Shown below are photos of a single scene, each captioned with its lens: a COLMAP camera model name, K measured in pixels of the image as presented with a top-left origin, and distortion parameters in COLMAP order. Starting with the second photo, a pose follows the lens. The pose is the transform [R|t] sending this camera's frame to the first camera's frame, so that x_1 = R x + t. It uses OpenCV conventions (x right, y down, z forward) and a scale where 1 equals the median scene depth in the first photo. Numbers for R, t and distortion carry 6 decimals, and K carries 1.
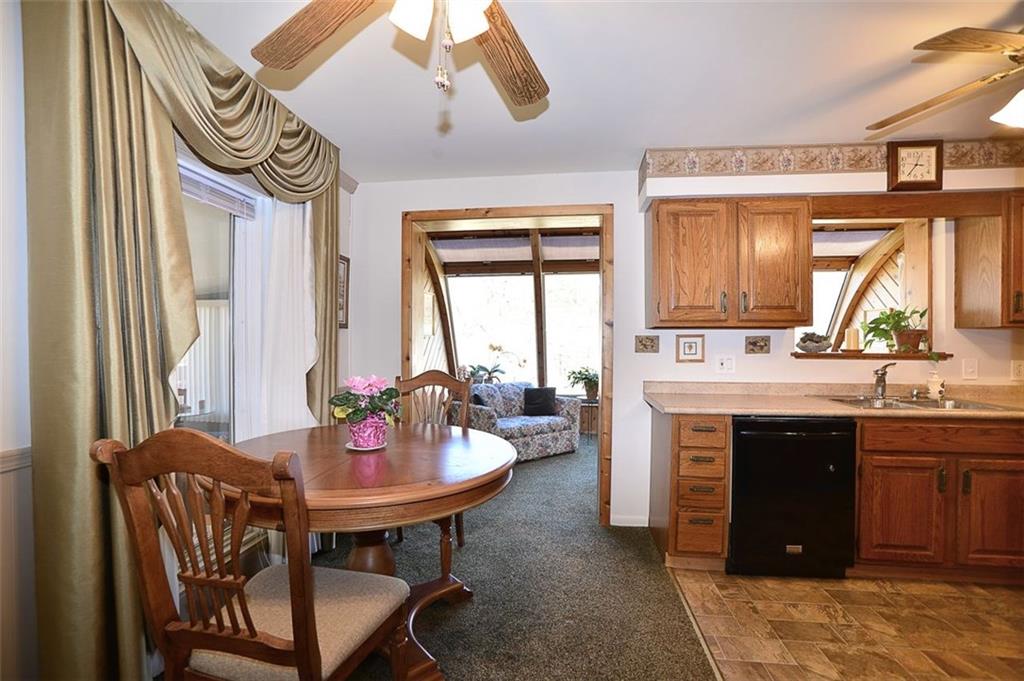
lens RADIAL K [[442.9, 0, 508.3], [0, 442.9, 345.1], [0, 0, 1]] dist [-0.071839, 0.022747]
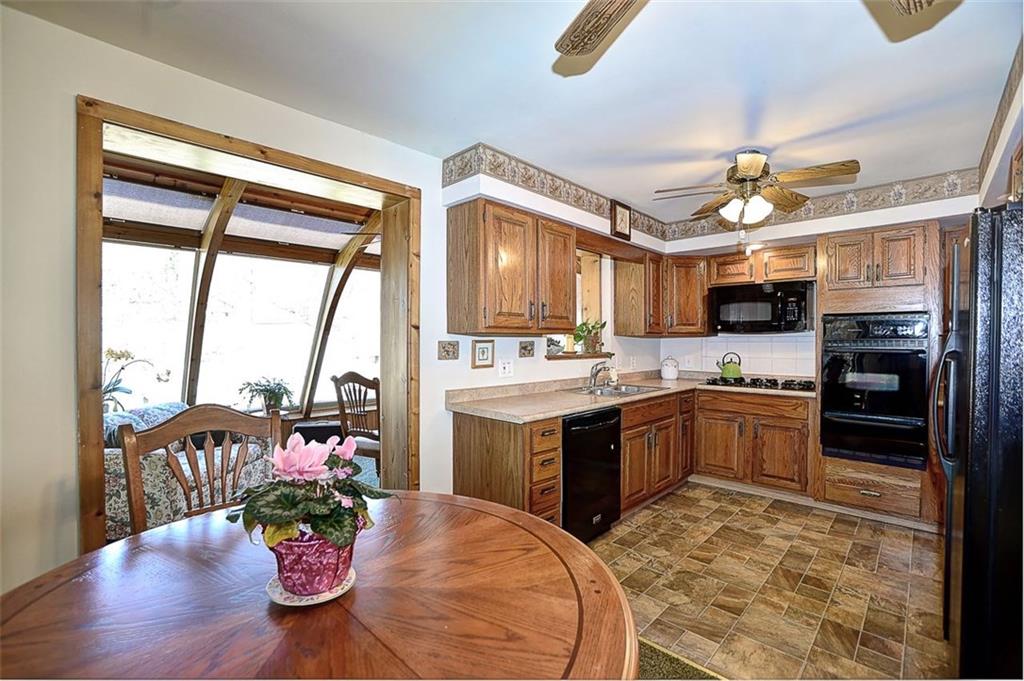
lens RADIAL K [[442.9, 0, 508.3], [0, 442.9, 345.1], [0, 0, 1]] dist [-0.071839, 0.022747]
pose [[0.601648, -0.010350, 0.798694, -0.399757], [0.004872, 0.999945, 0.009288, -0.024200], [-0.798747, -0.001697, 0.601665, 0.387812]]
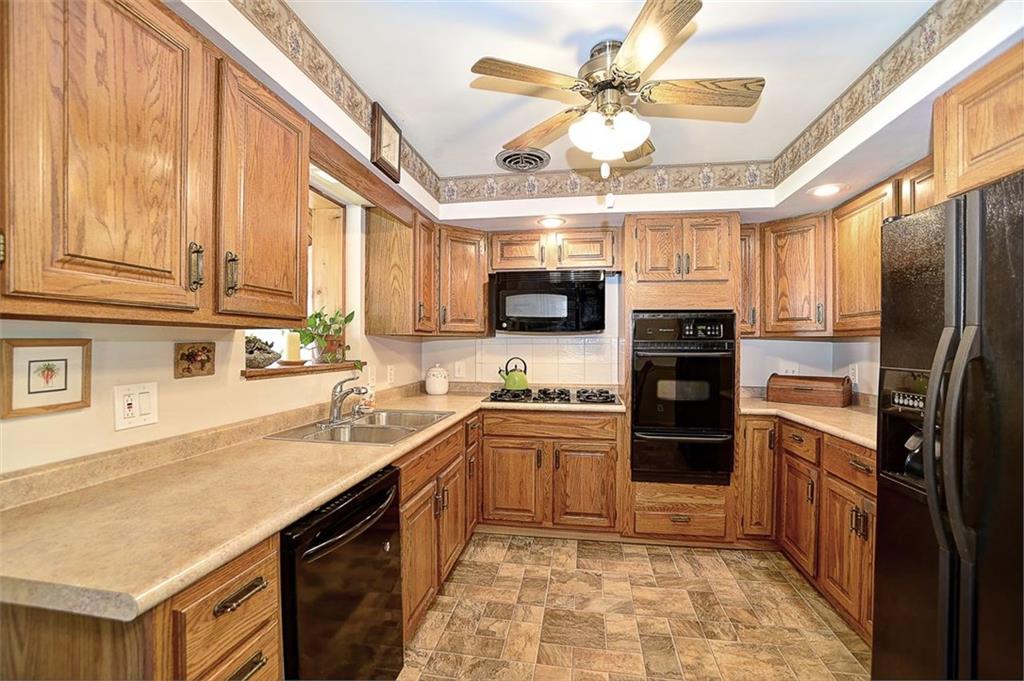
lens RADIAL K [[442.9, 0, 508.3], [0, 442.9, 345.1], [0, 0, 1]] dist [-0.071839, 0.022747]
pose [[0.039065, -0.006028, 0.999218, 0.083269], [0.003009, 0.999978, 0.005915, -0.021937], [-0.999232, 0.002775, 0.039082, 0.665011]]
